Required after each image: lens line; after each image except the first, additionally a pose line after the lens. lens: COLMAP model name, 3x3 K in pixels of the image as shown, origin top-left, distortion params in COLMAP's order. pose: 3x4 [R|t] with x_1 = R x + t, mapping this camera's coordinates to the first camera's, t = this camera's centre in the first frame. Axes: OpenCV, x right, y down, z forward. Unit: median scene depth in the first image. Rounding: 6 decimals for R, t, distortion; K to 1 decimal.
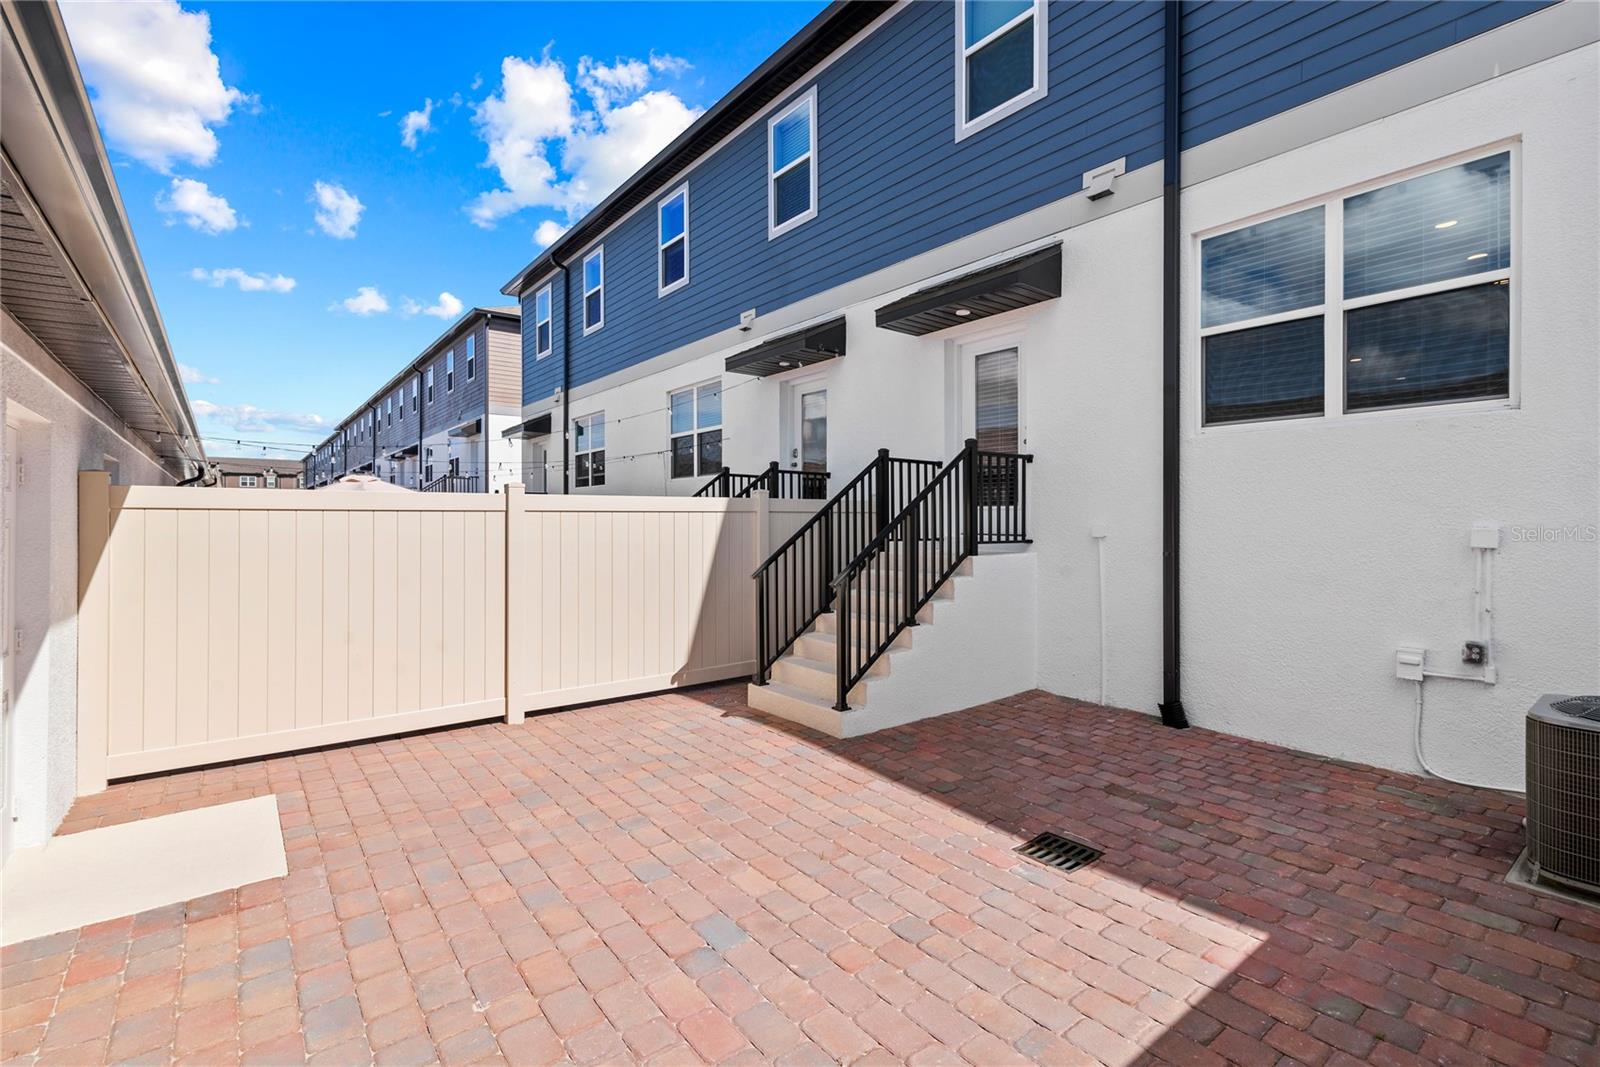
lens RADIAL K [[720.7, 0, 800.0], [0, 720.7, 533.5], [0, 0, 1]] dist [0.010341, 0.000128]
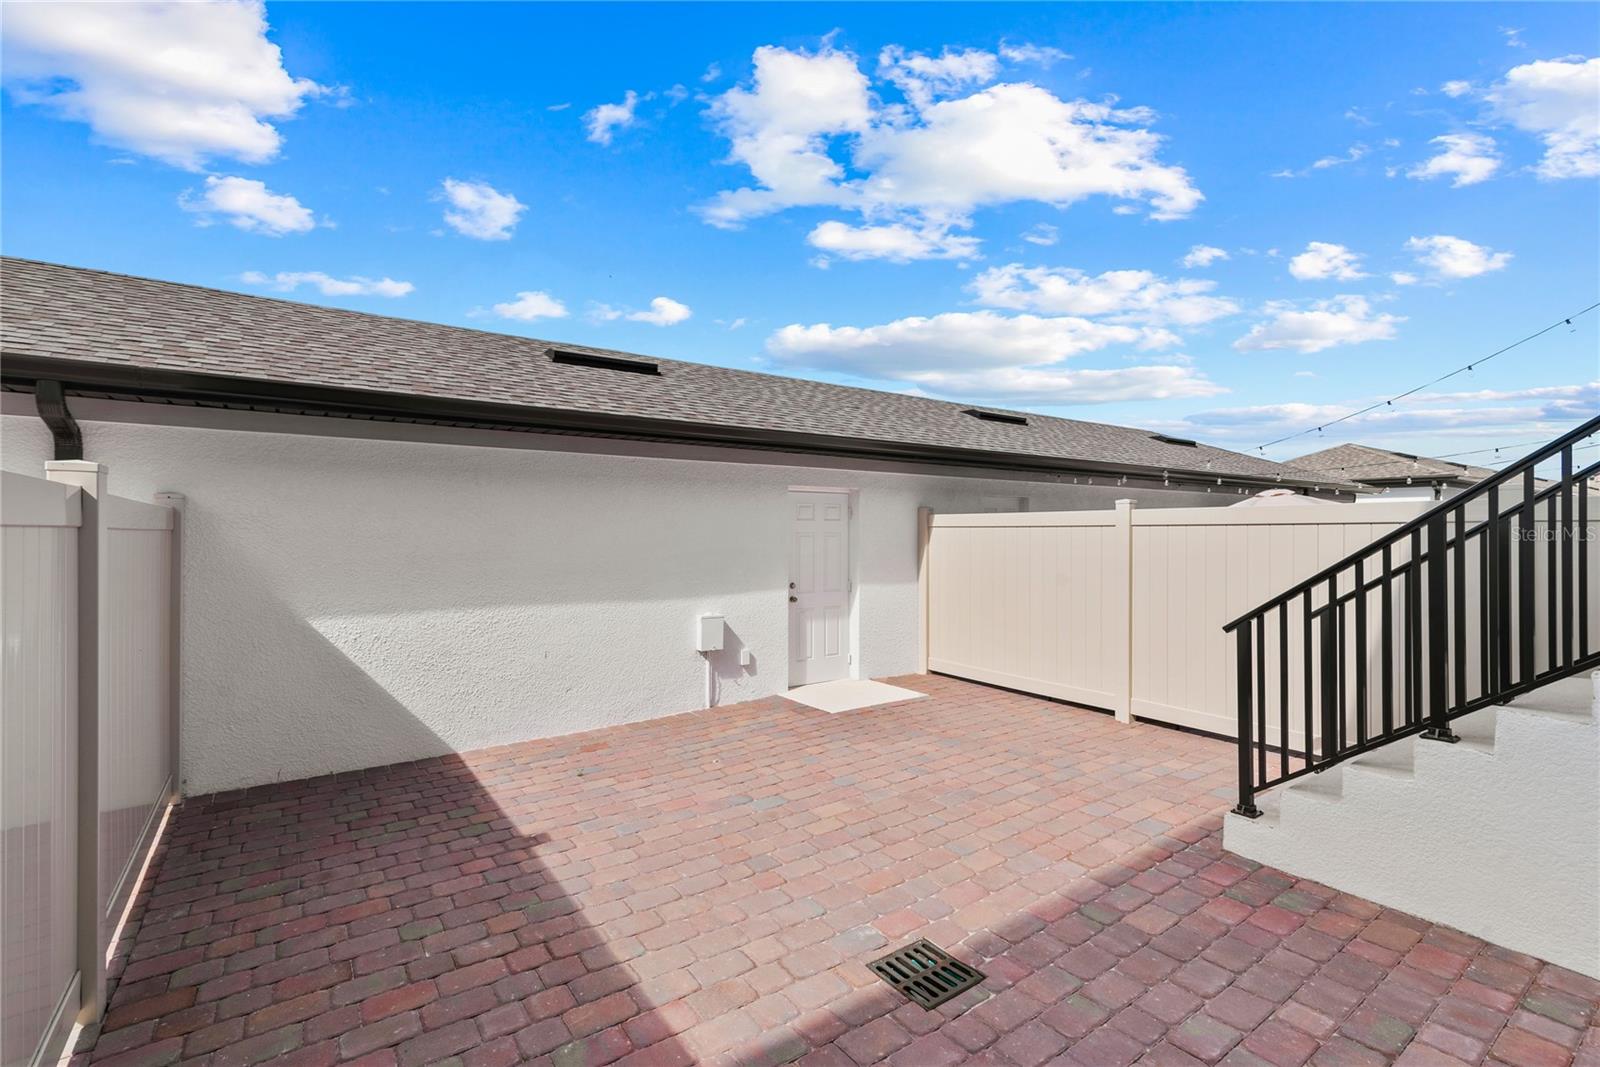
lens RADIAL K [[720.7, 0, 800.0], [0, 720.7, 533.5], [0, 0, 1]] dist [0.010341, 0.000128]
pose [[-0.040480, 0.005799, -0.999164, 0.947709], [-0.019222, 0.999794, 0.006581, -0.021546], [0.998995, 0.019473, -0.040360, 0.749431]]
